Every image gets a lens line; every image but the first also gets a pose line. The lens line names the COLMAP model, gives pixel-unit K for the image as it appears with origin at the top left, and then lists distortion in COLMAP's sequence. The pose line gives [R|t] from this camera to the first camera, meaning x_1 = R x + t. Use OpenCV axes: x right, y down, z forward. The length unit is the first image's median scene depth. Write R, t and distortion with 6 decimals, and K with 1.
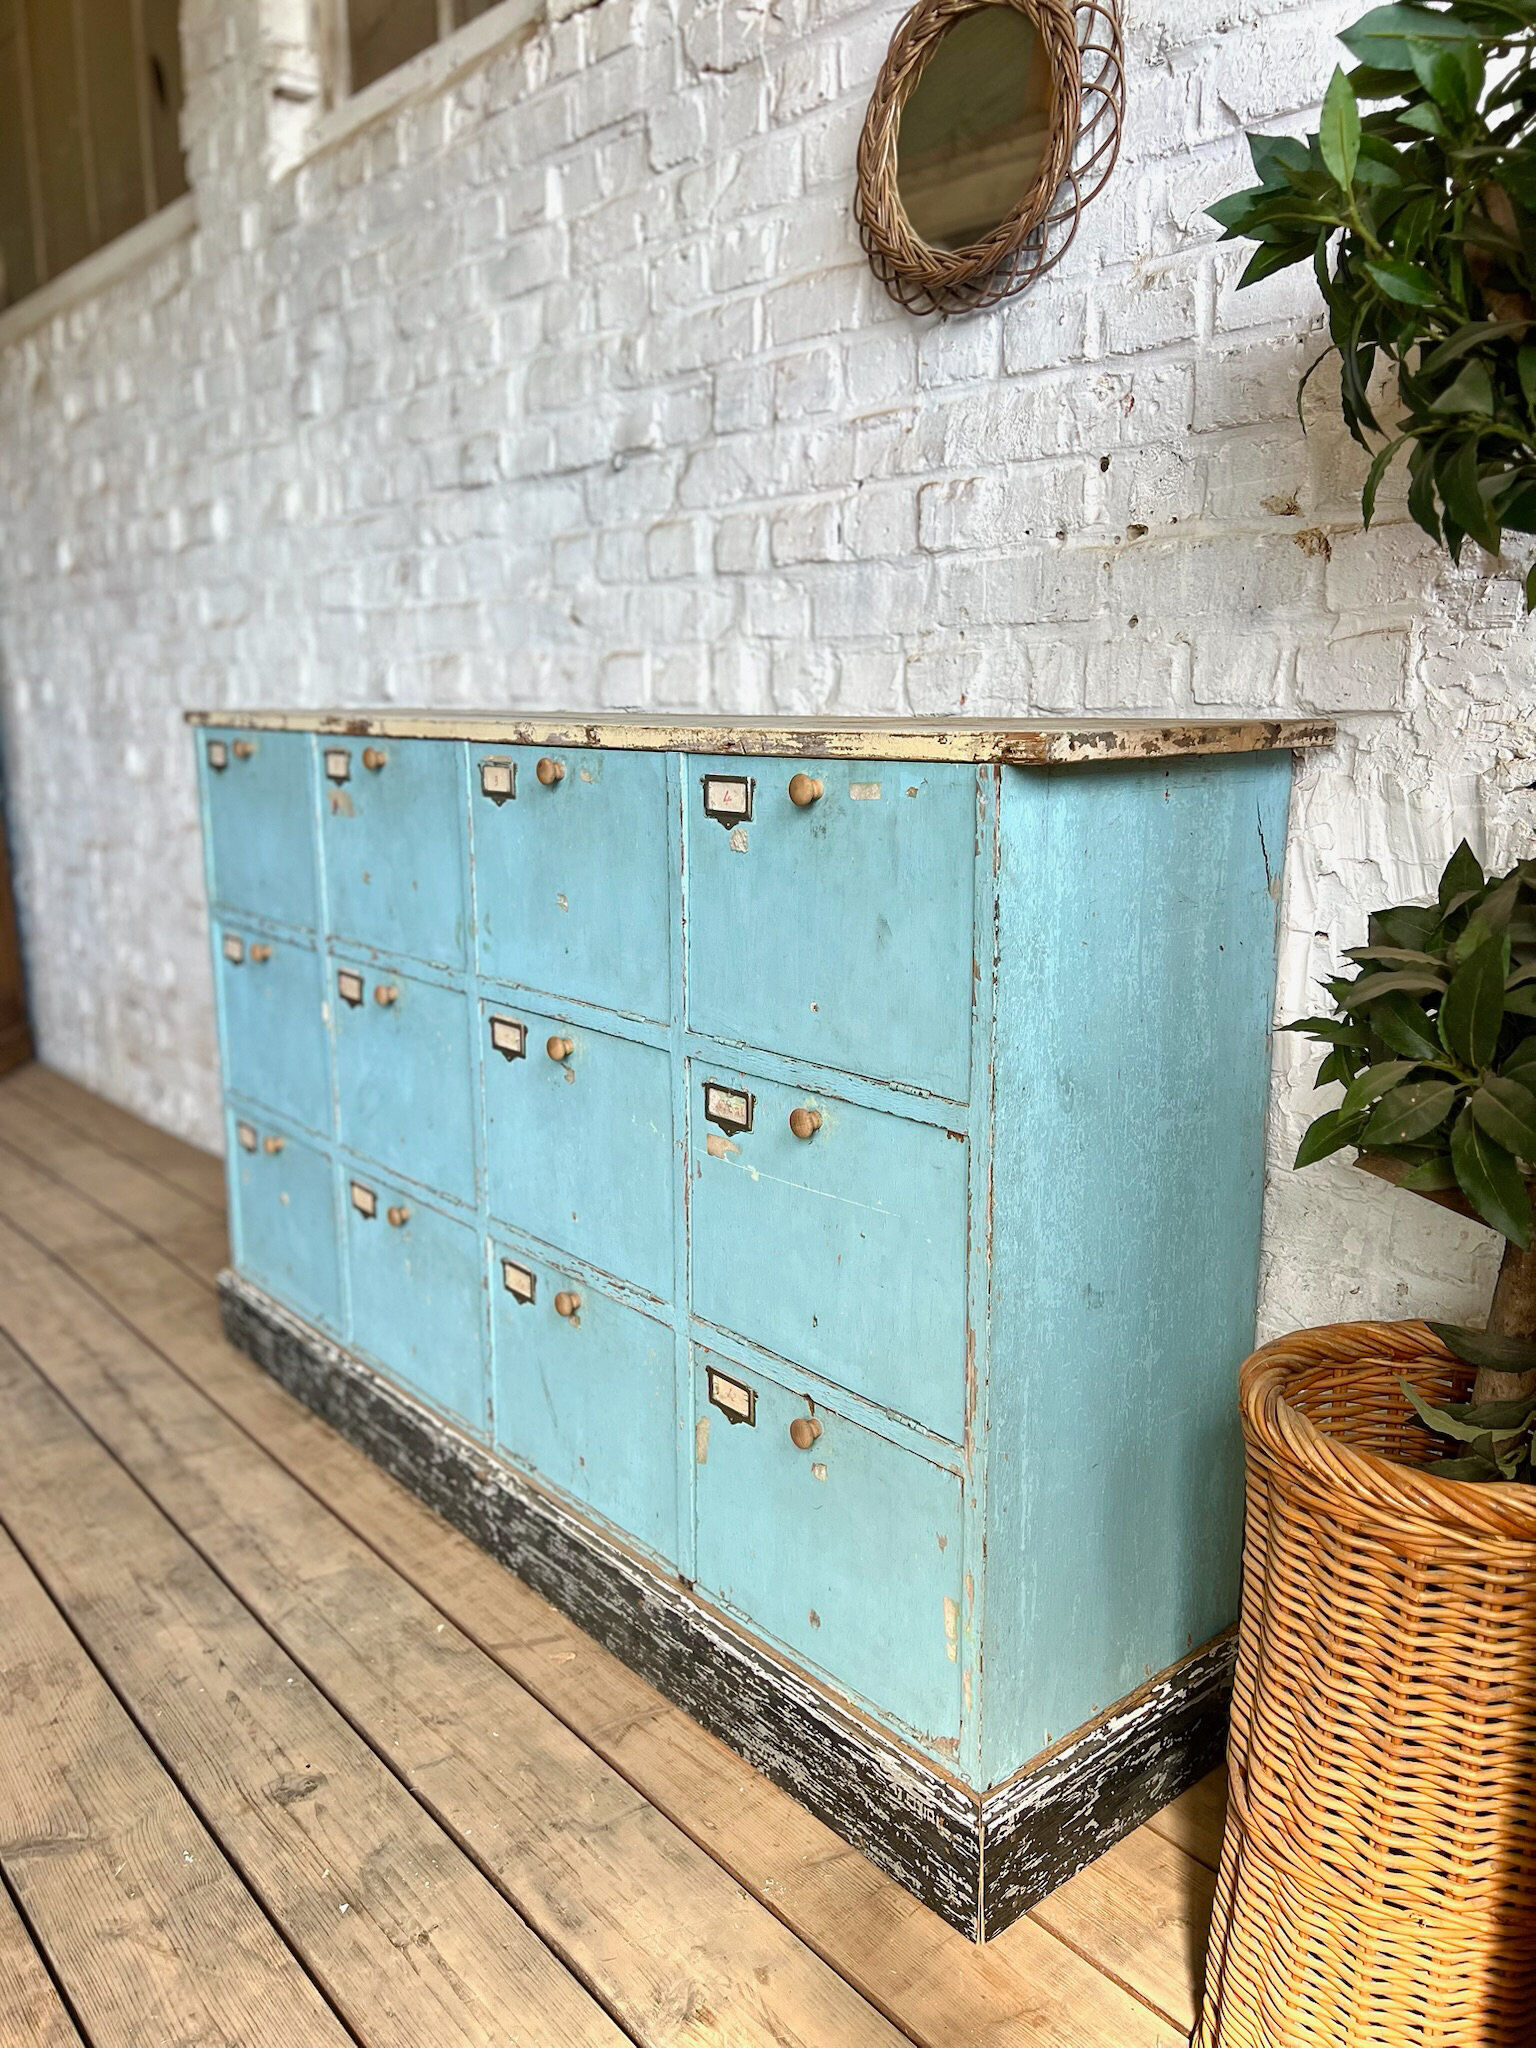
lens RADIAL K [[1528.3, 0, 750.0], [0, 1528.3, 1024.8], [0, 0, 1]] dist [0.060402, -0.068355]
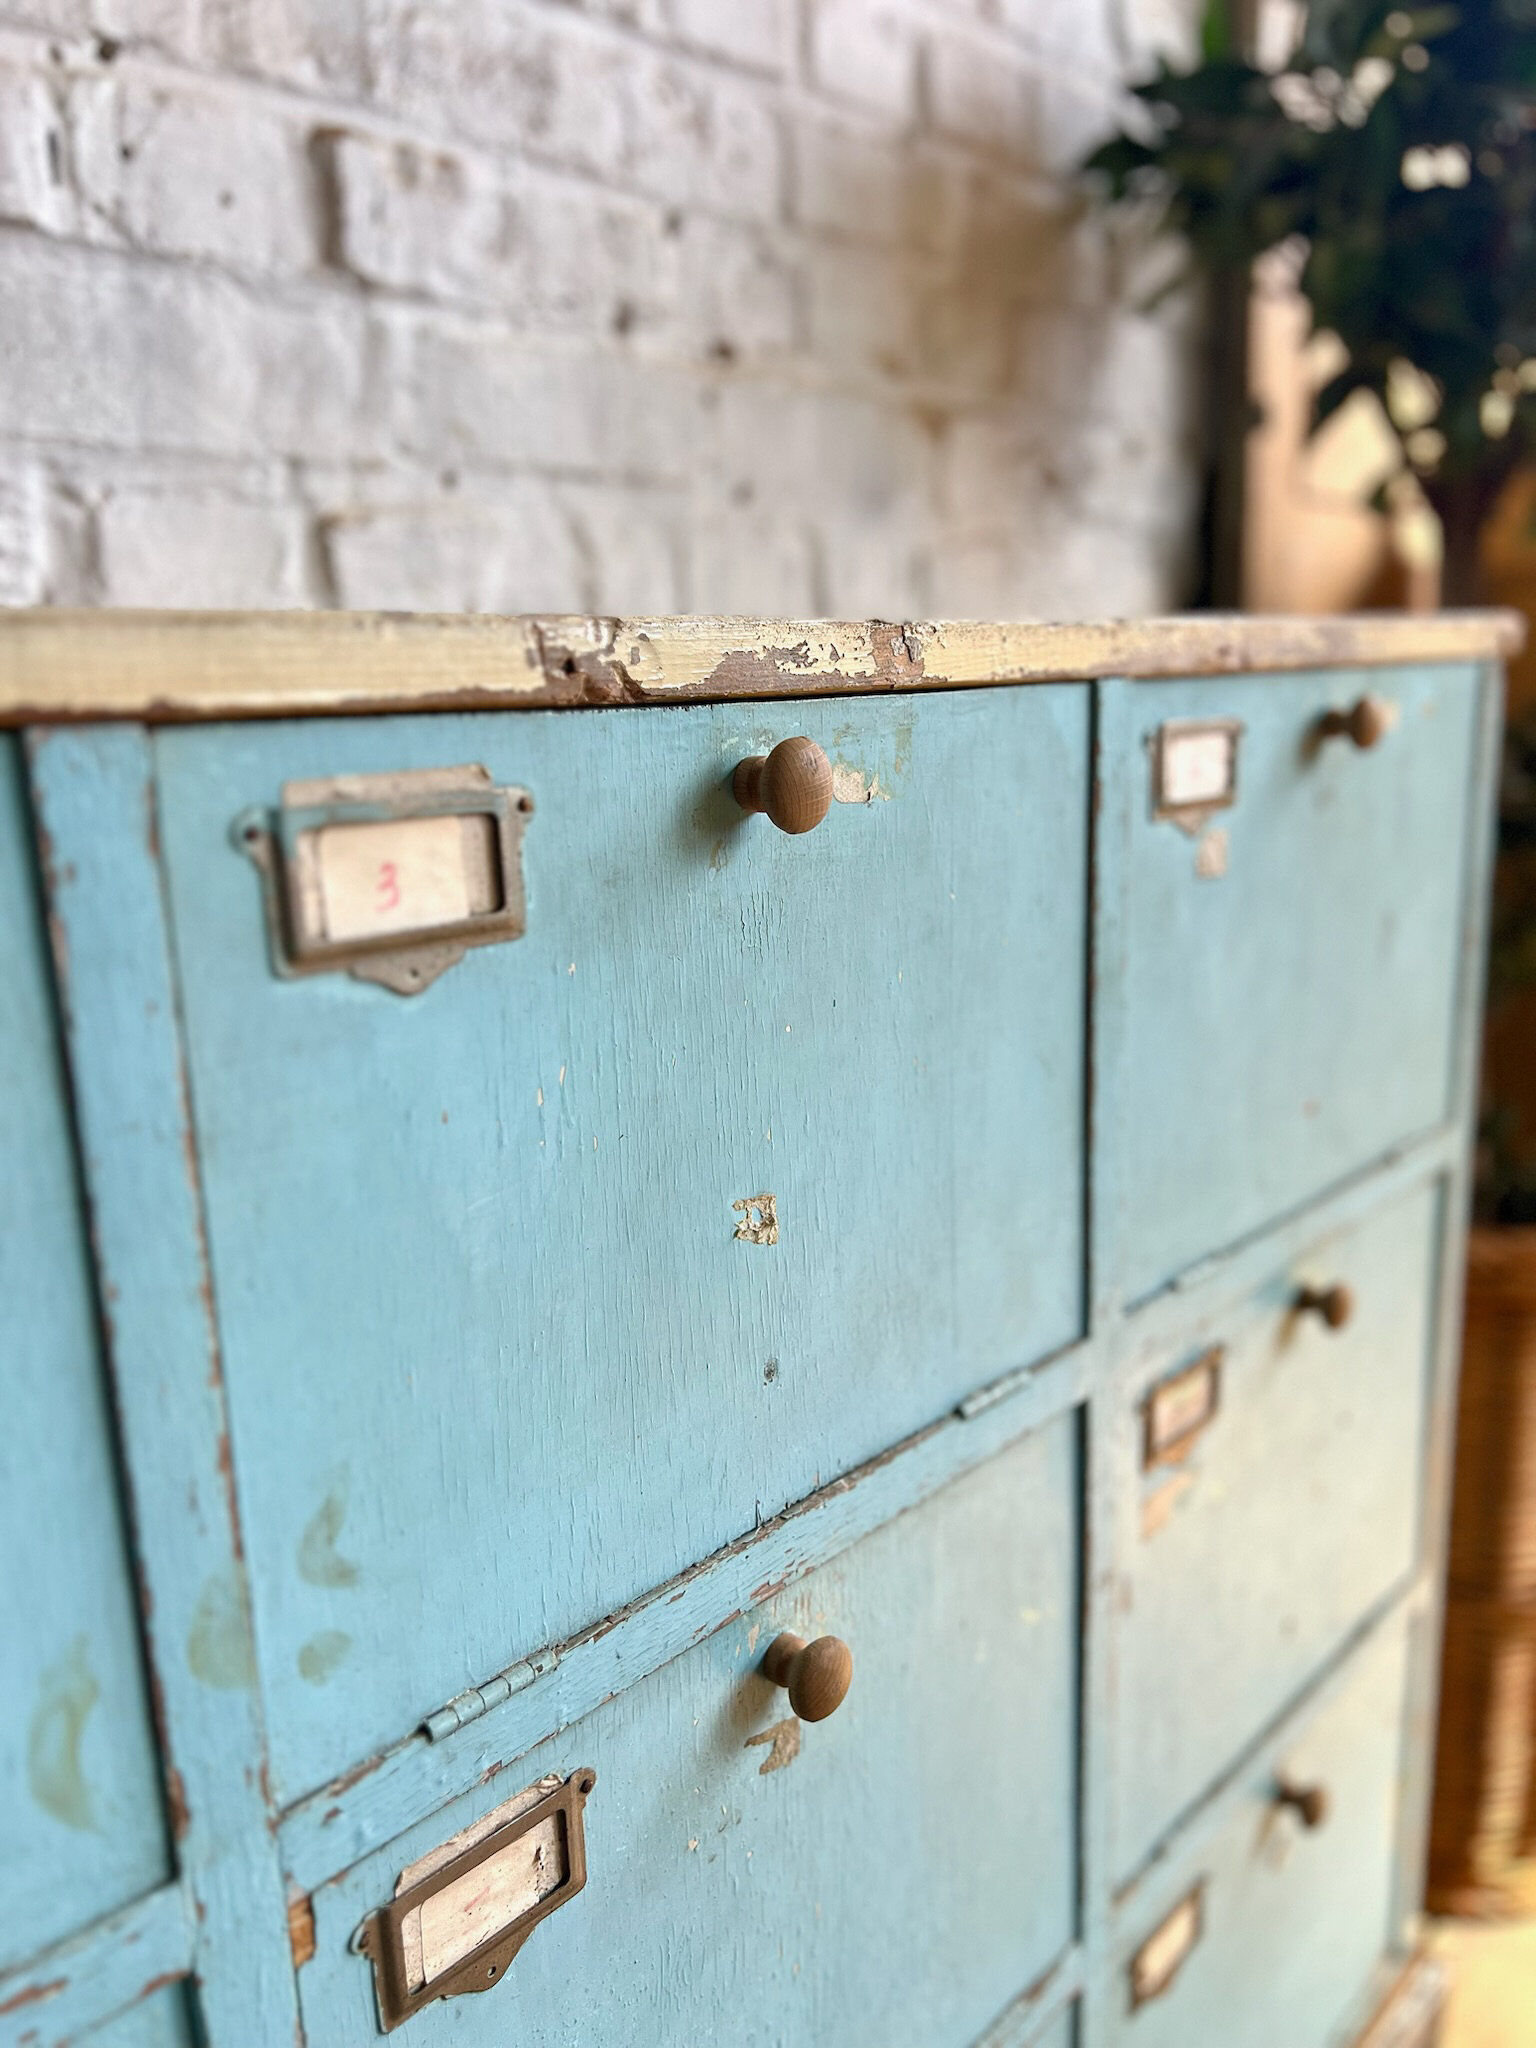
lens RADIAL K [[1528.3, 0, 778.5], [0, 1528.3, 1025.7], [0, 0, 1]] dist [0.060402, -0.068355]
pose [[-0.105053, -0.215541, 0.970828, -0.394410], [0.246095, 0.940231, 0.235378, -0.180784], [-0.963536, 0.263643, -0.045731, 0.972211]]
